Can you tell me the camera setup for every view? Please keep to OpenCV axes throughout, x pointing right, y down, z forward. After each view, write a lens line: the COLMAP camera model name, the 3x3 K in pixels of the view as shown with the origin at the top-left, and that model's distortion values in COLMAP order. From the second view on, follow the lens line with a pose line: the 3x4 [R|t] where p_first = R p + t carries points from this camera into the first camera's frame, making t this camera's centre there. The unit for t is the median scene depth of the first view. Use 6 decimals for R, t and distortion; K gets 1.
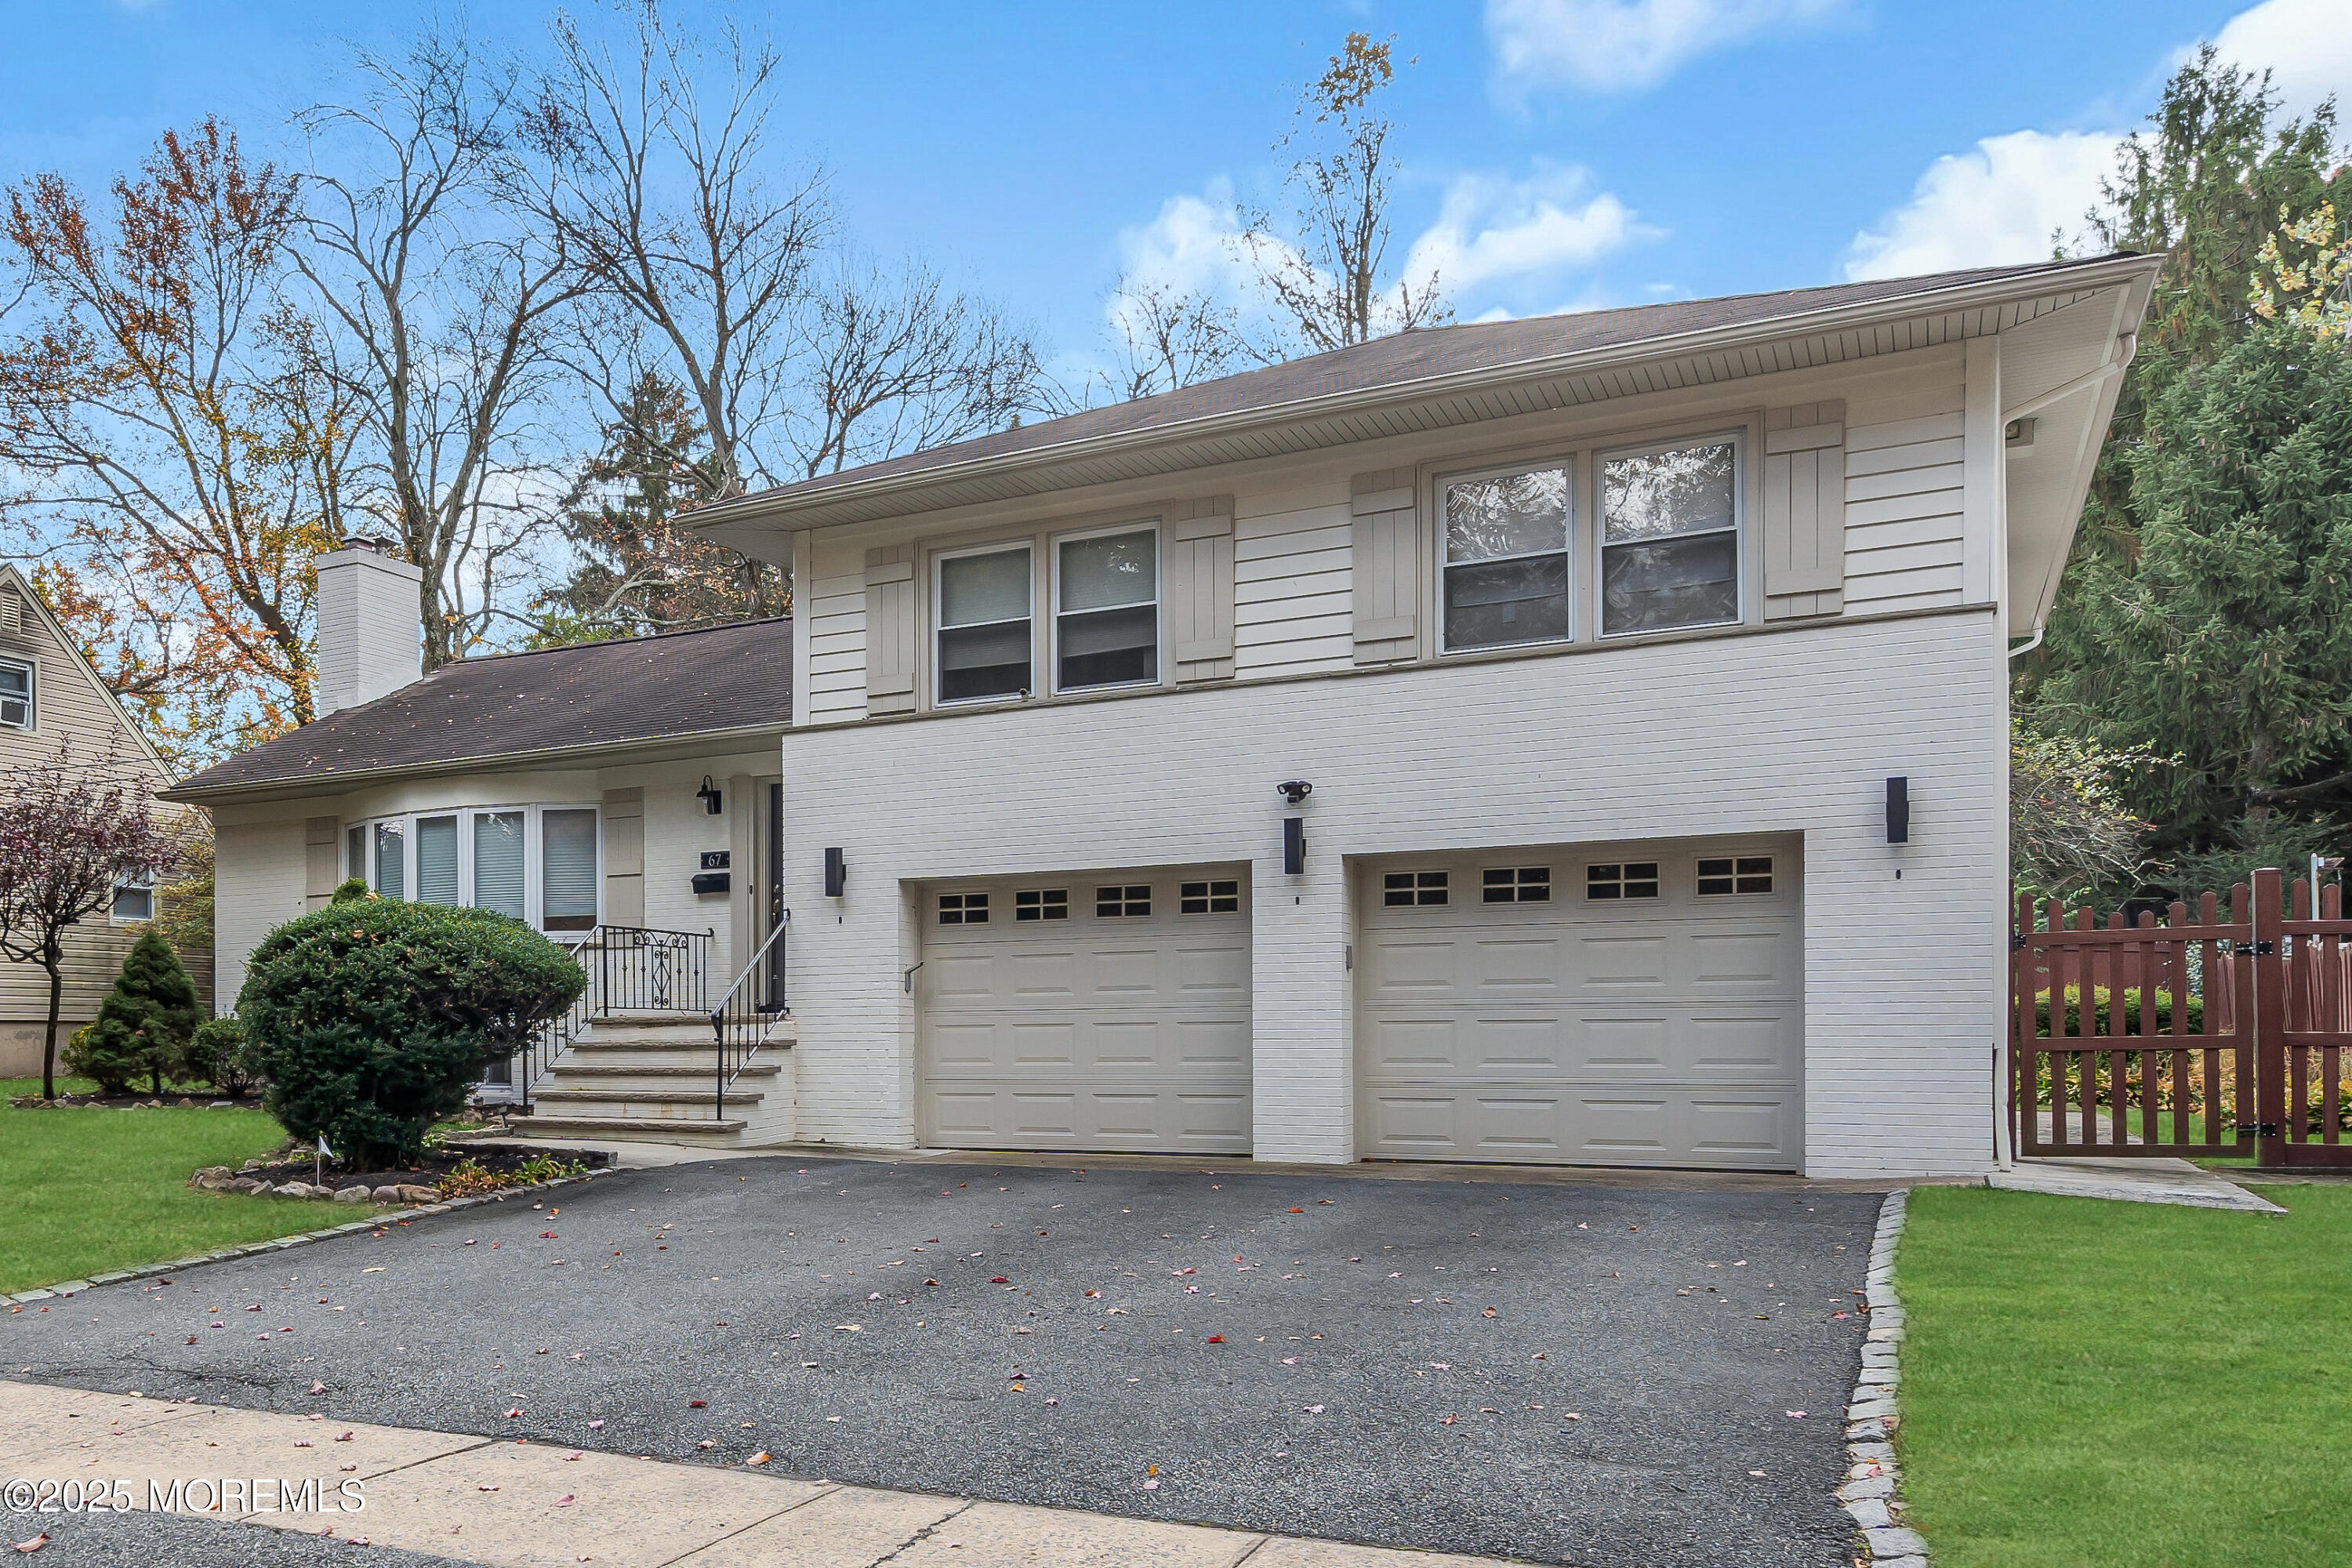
lens RADIAL K [[1085.8, 0, 1176.0], [0, 1085.8, 784.0], [0, 0, 1]] dist [-0.001282, -0.000191]
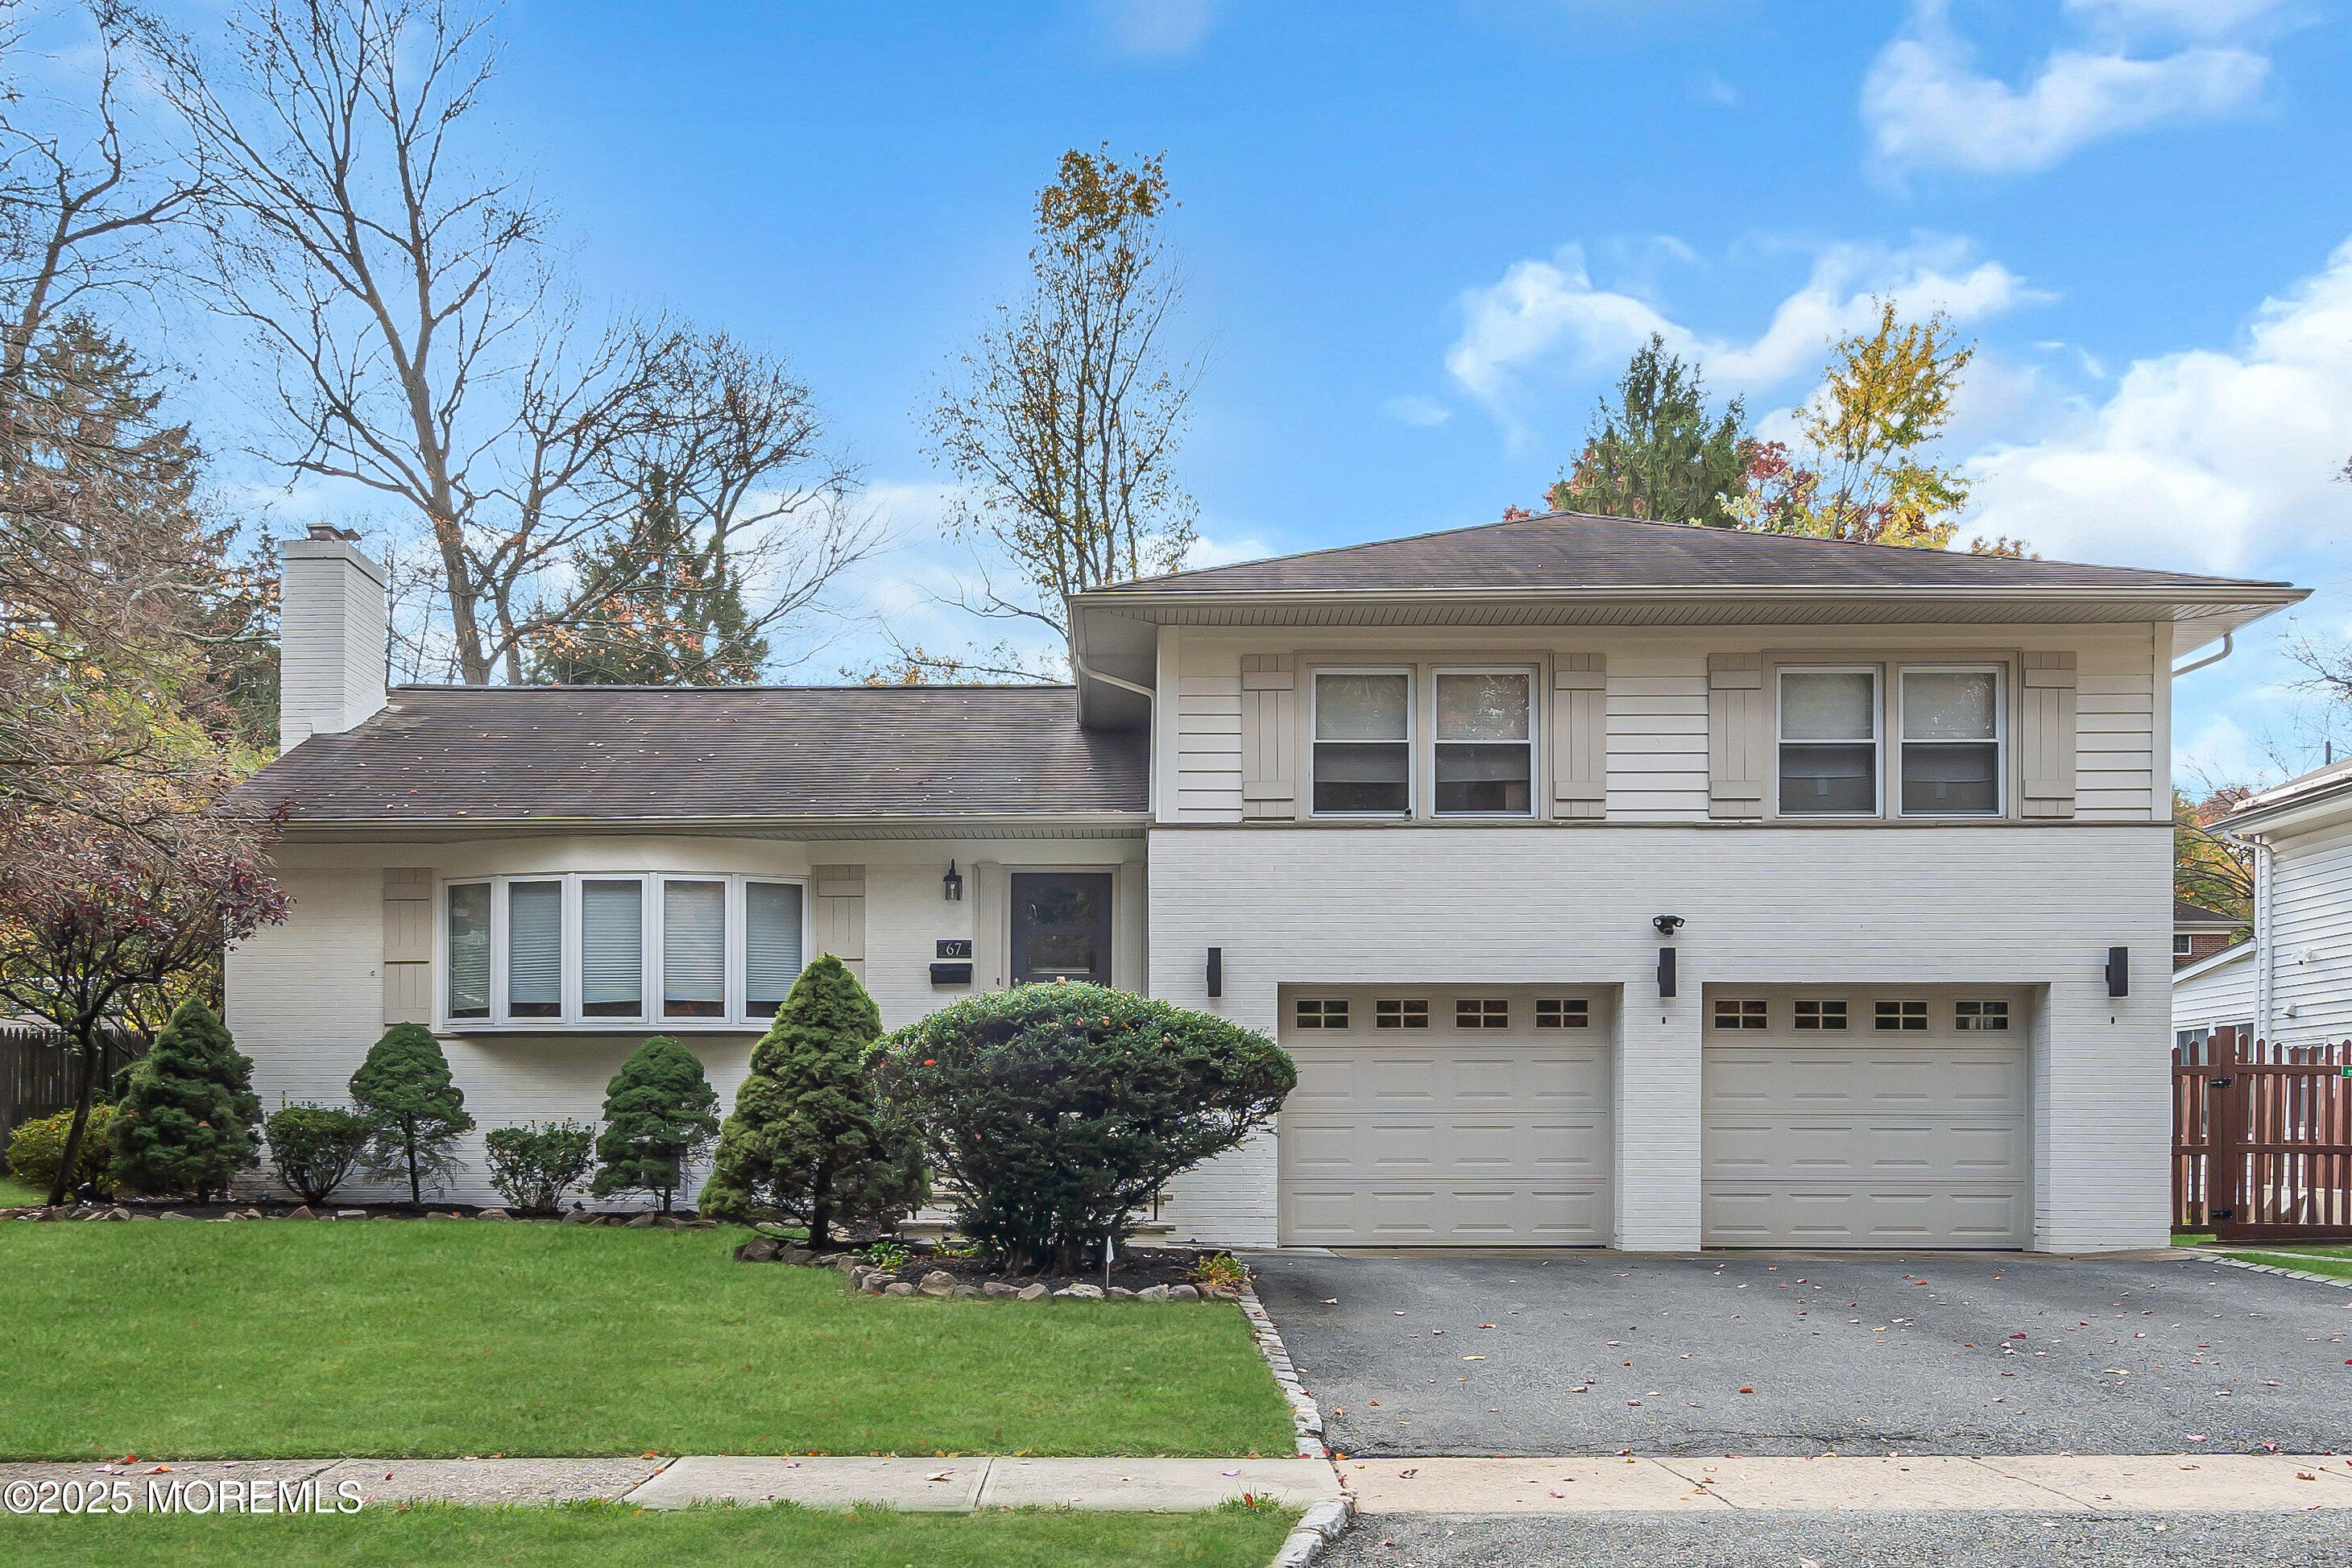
lens RADIAL K [[1080.5, 0, 1176.0], [0, 1080.5, 891.4], [0, 0, 1]] dist [-0.000350, 0.000646]
pose [[0.955130, 0.074816, 0.286582, -0.657354], [-0.074019, 0.997164, -0.013632, 0.023943], [-0.286789, -0.008192, 0.957959, 0.059452]]
